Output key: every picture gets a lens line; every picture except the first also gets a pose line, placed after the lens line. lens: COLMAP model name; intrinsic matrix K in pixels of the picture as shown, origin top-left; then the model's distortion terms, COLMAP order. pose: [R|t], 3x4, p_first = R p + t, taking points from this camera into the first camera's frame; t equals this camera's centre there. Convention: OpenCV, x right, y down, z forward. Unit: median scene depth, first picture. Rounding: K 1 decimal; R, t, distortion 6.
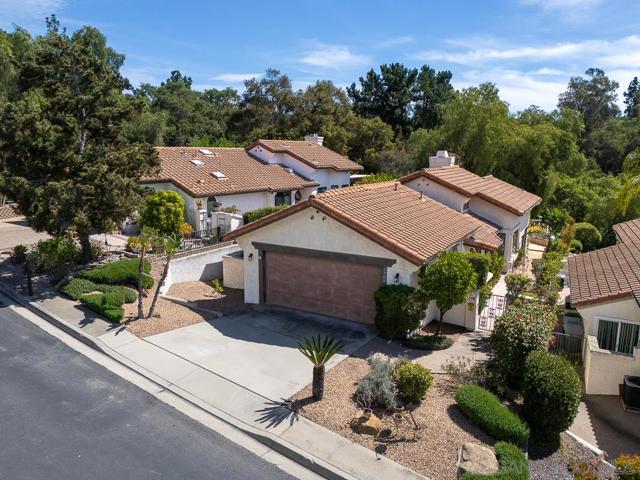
lens RADIAL K [[467.6, 0, 340.7], [0, 467.6, 266.6], [0, 0, 1]] dist [0.075951, -0.065255]
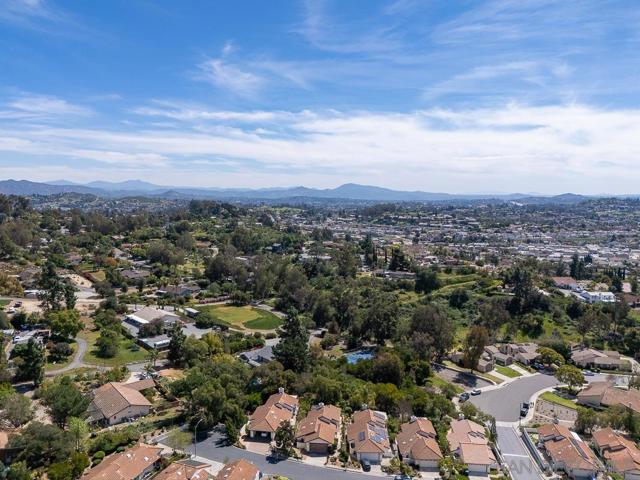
lens RADIAL K [[467.6, 0, 318.3], [0, 467.6, 247.7], [0, 0, 1]] dist [0.075951, -0.065255]
pose [[0.909085, -0.057253, 0.412658, -0.295939], [0.095393, 0.992803, -0.072408, -0.254813], [-0.405542, 0.105190, 0.908004, -0.617714]]
